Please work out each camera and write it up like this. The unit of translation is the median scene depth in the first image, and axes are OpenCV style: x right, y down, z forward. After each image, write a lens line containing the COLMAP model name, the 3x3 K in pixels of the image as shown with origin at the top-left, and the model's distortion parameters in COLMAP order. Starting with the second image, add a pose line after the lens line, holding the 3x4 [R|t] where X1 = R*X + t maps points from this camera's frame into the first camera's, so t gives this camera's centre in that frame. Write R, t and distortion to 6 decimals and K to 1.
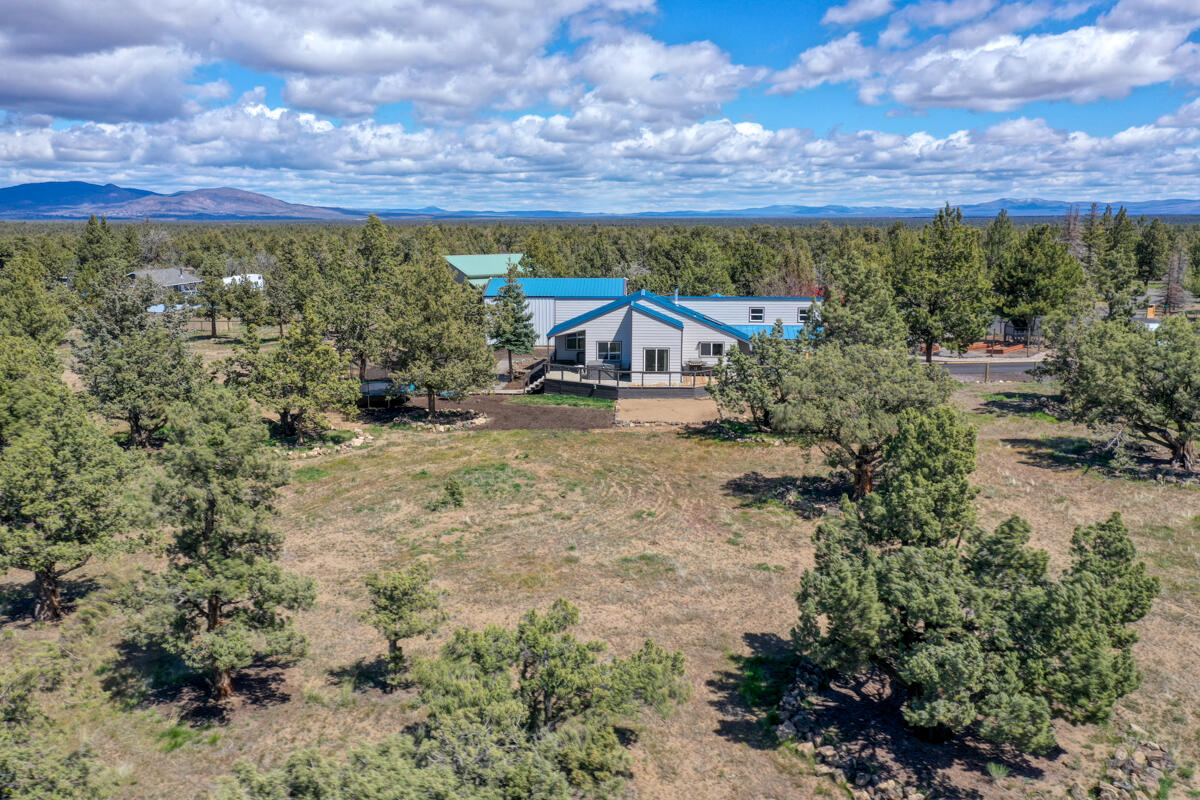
lens RADIAL K [[948.2, 0, 600.0], [0, 948.2, 400.0], [0, 0, 1]] dist [-0.001587, 0.066926]
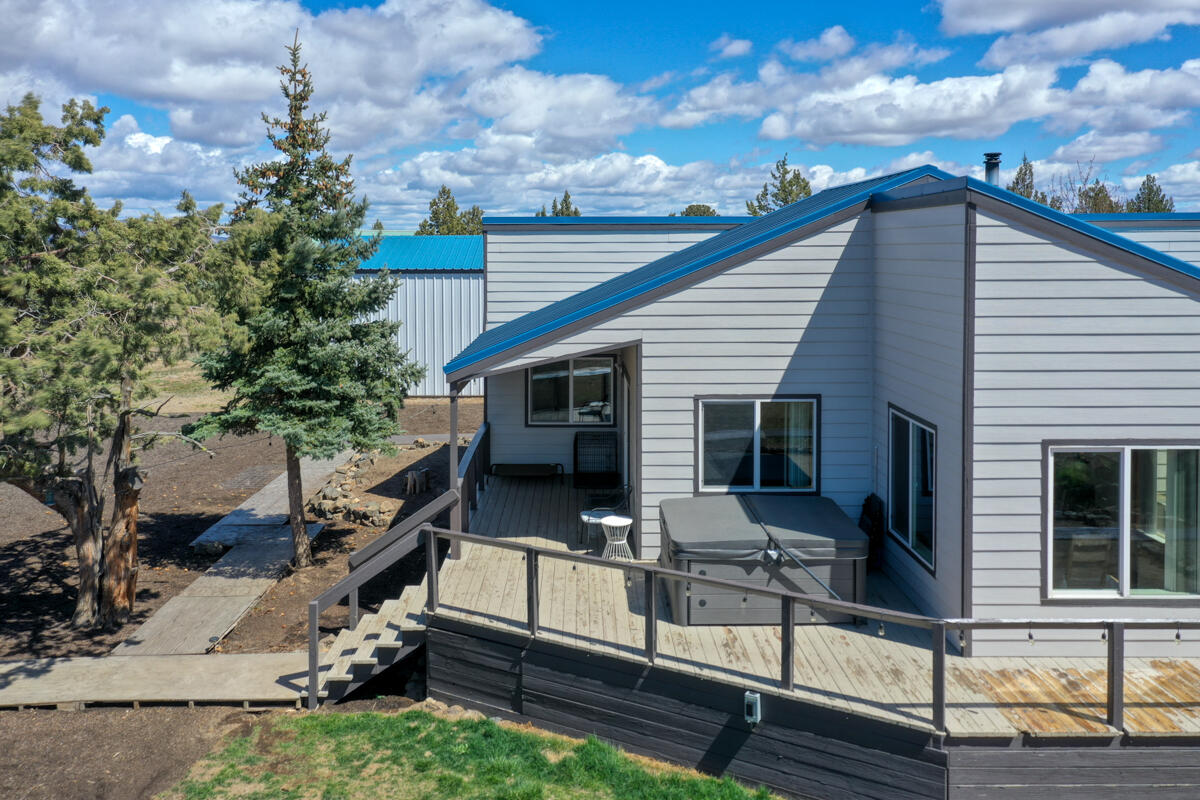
lens RADIAL K [[948.2, 0, 600.0], [0, 948.2, 400.0], [0, 0, 1]] dist [-0.001587, 0.066926]
pose [[0.994294, -0.005679, 0.106524, -0.043689], [0.009773, 0.999232, -0.037953, -0.051408], [-0.106227, 0.038778, 0.993585, 0.761475]]
